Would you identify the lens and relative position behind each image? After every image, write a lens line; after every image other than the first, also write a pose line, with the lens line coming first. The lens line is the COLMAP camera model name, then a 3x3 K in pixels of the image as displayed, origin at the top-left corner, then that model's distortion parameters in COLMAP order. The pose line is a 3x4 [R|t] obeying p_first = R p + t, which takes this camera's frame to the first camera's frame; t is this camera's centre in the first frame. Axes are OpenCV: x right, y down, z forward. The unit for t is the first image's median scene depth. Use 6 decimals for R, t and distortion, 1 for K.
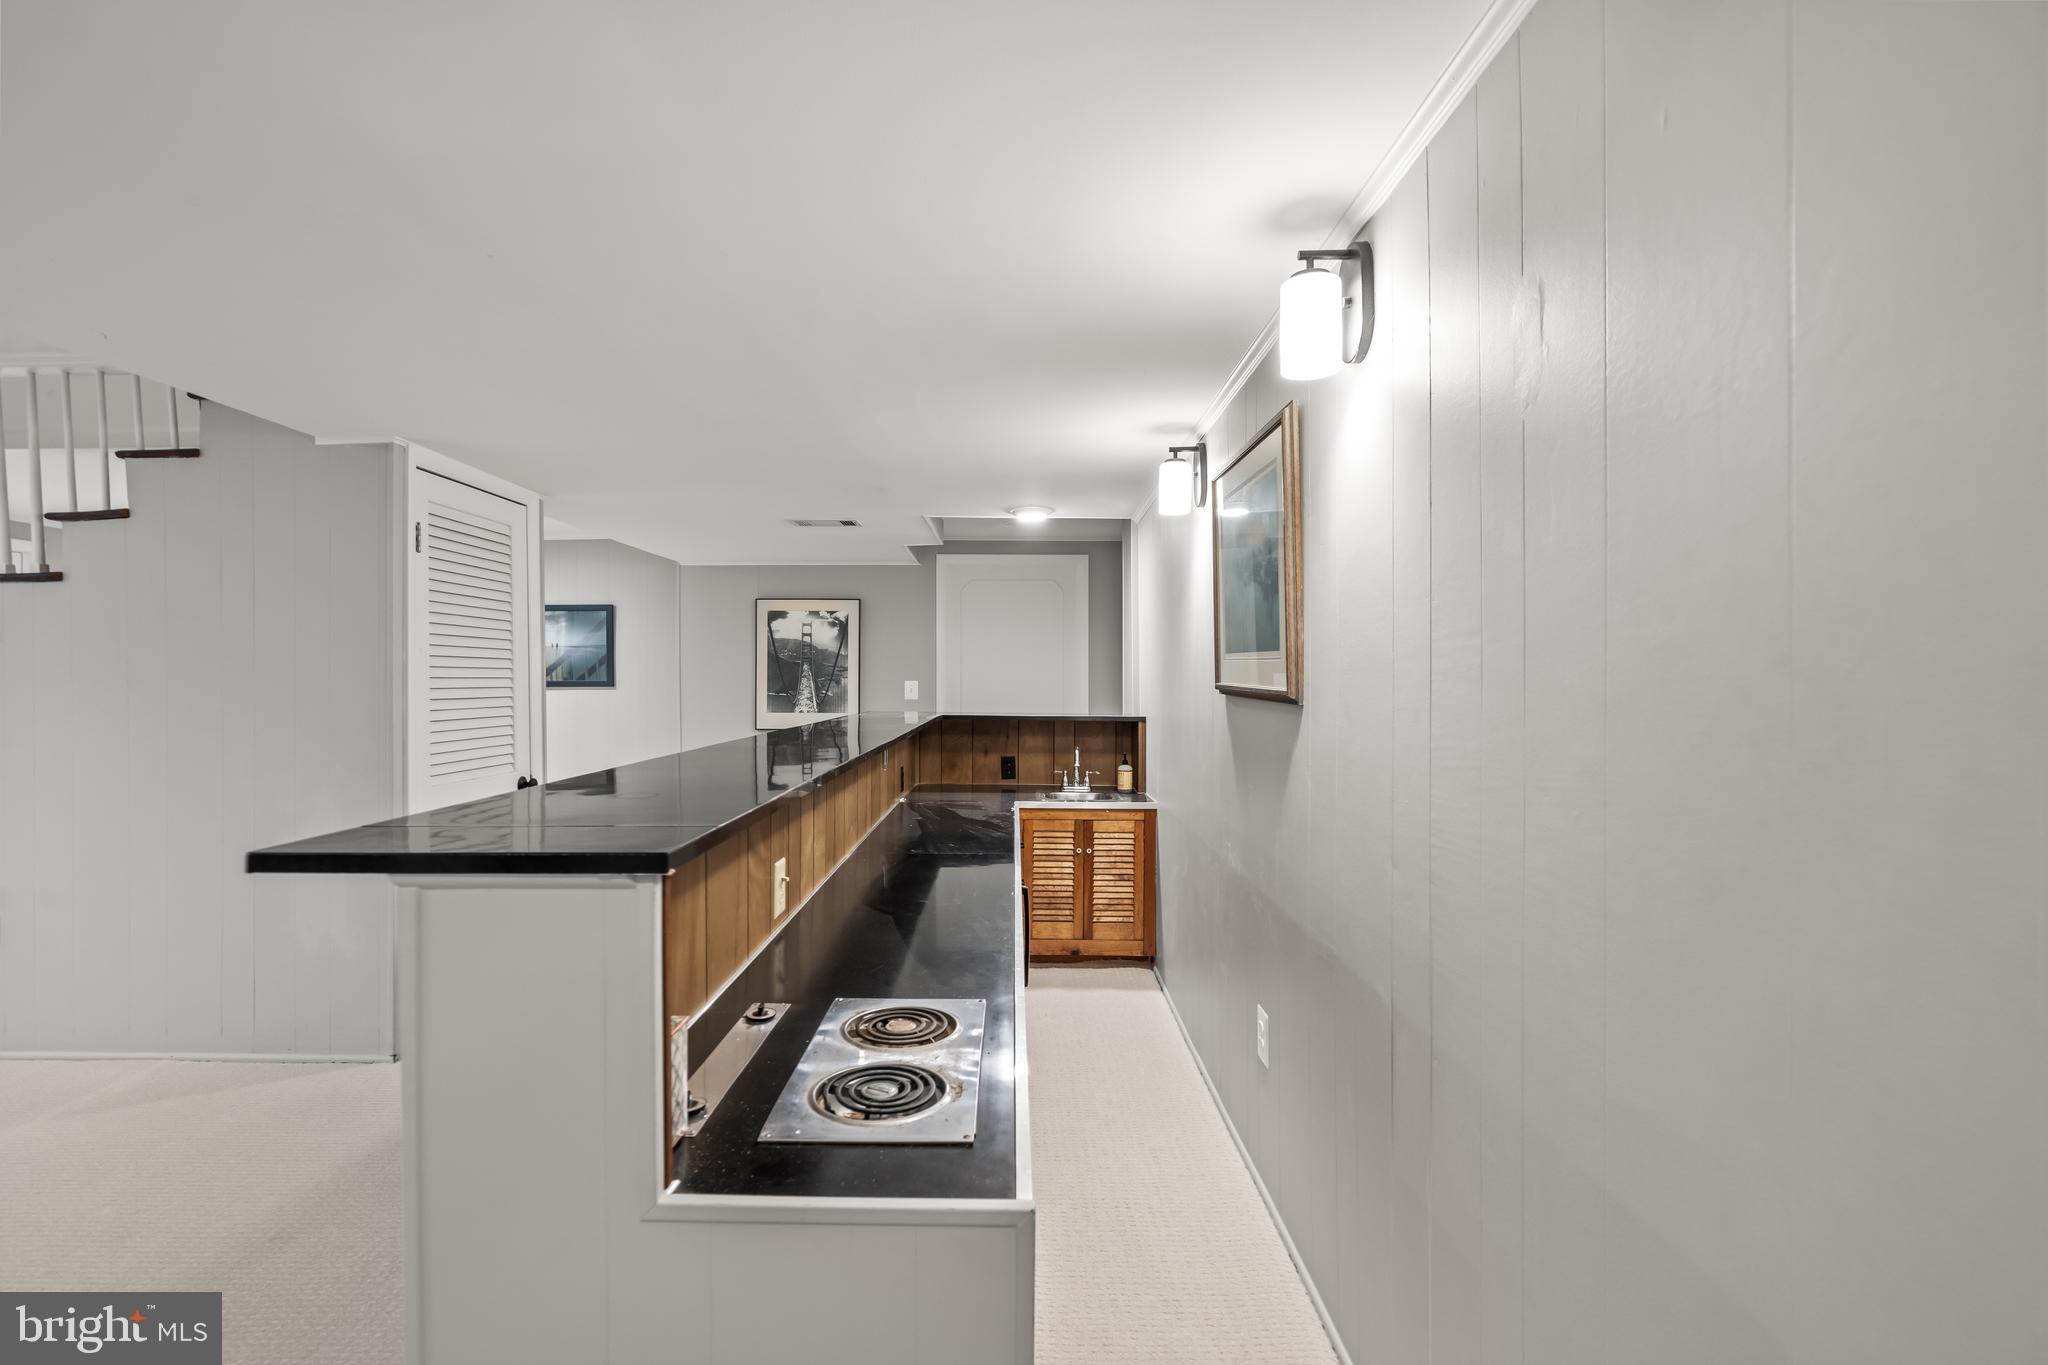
lens RADIAL K [[919.7, 0, 1002.1], [0, 919.7, 685.1], [0, 0, 1]] dist [-0.005556, 0.000003]
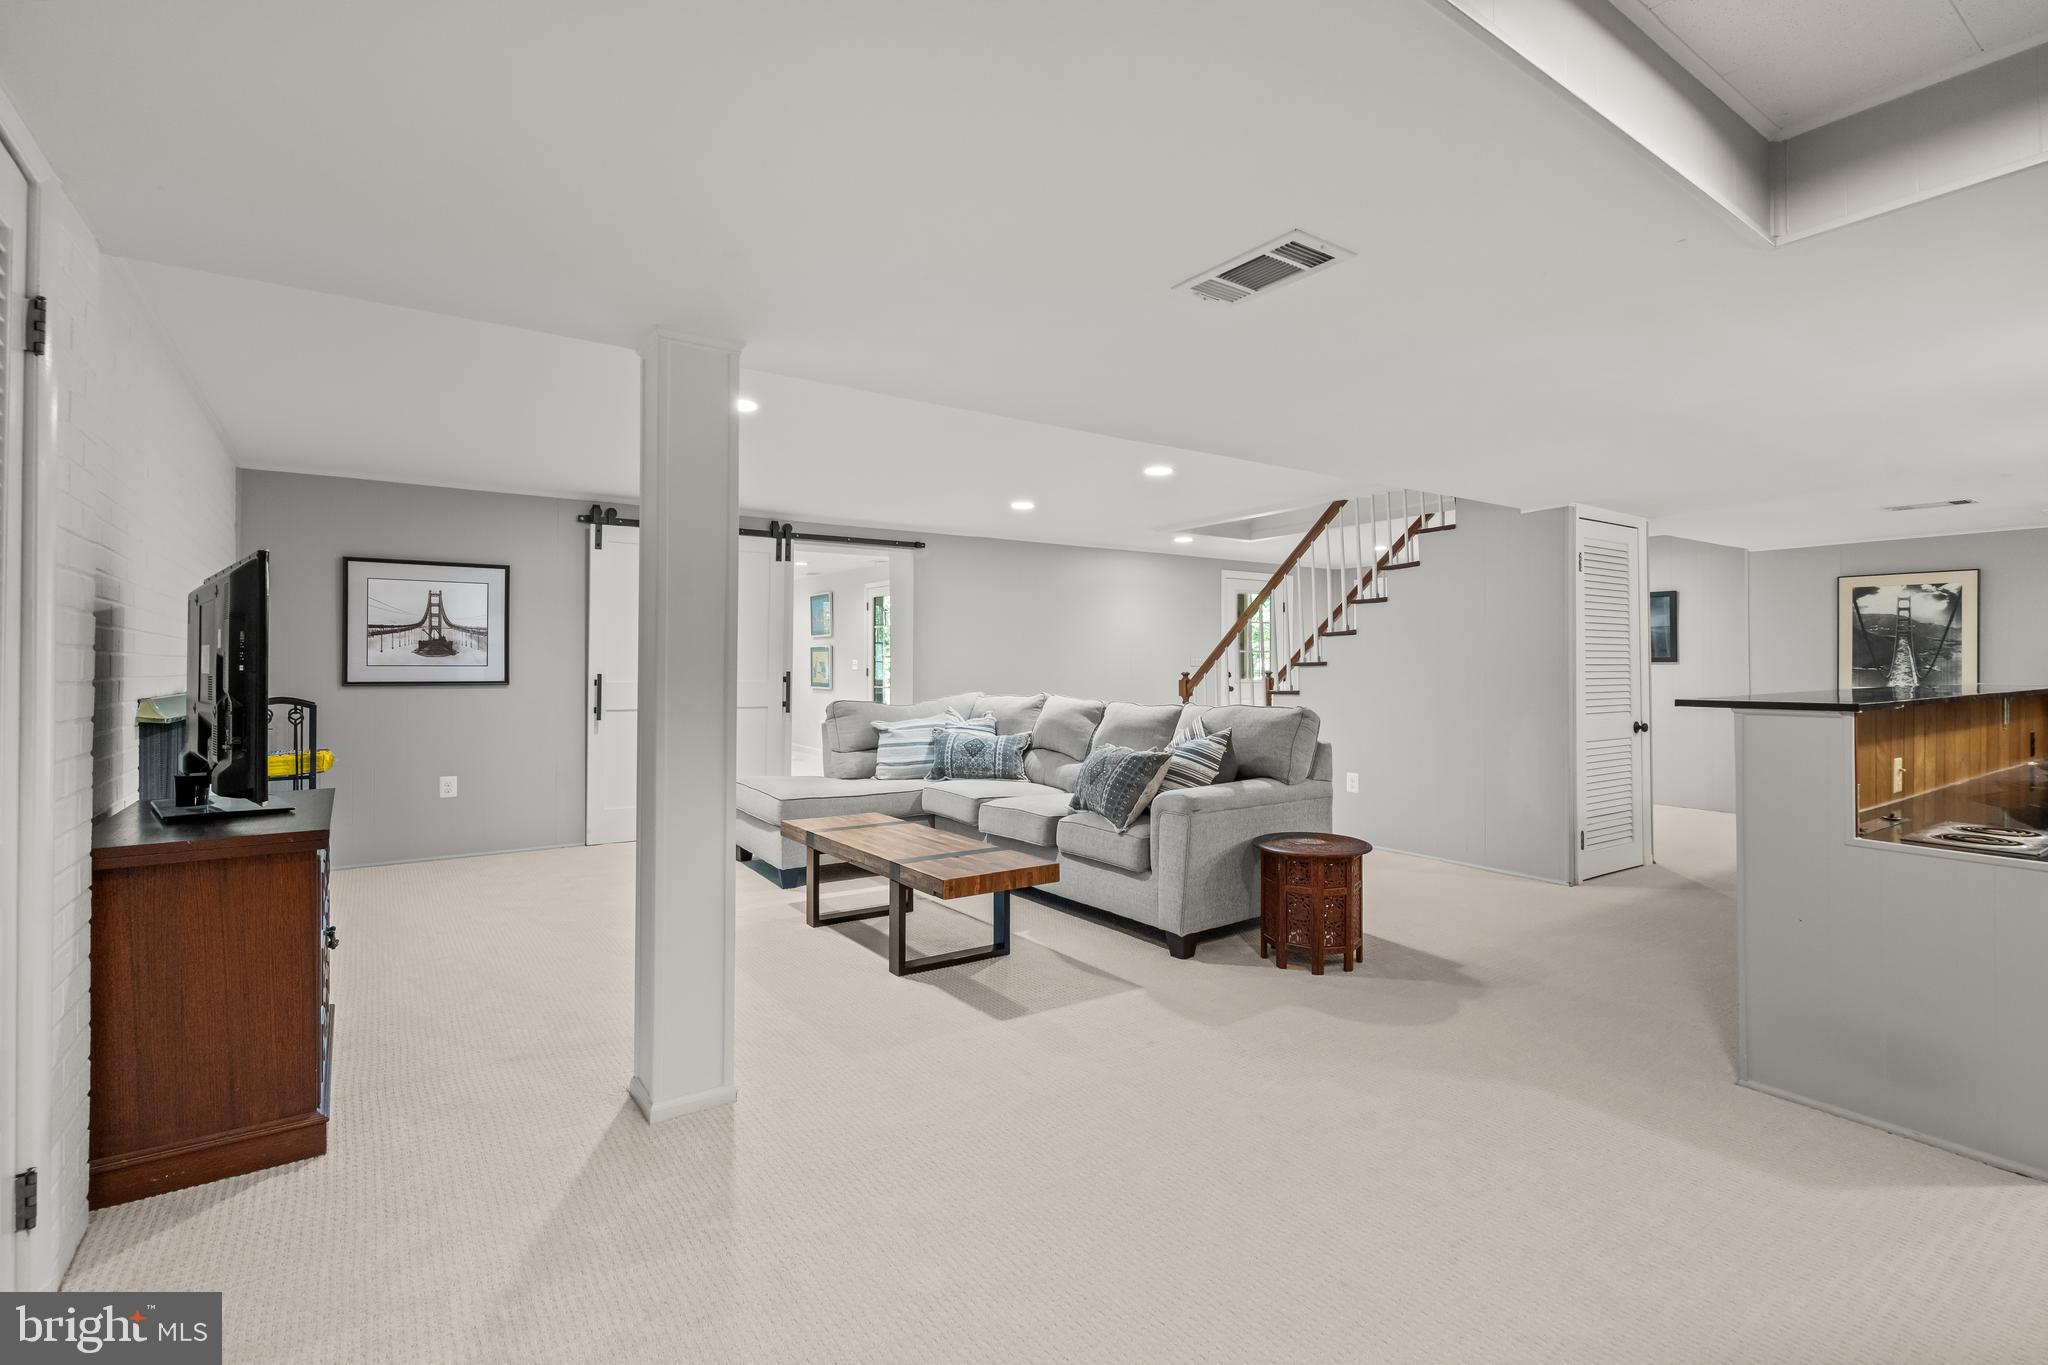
lens RADIAL K [[940.4, 0, 1017.6], [0, 940.4, 659.6], [0, 0, 1]] dist [0.001498, -0.000034]
pose [[0.577403, -0.002791, -0.816455, 0.066679], [-0.005767, 0.999955, -0.007497, 0.013182], [0.816439, 0.009037, 0.577361, -0.376635]]
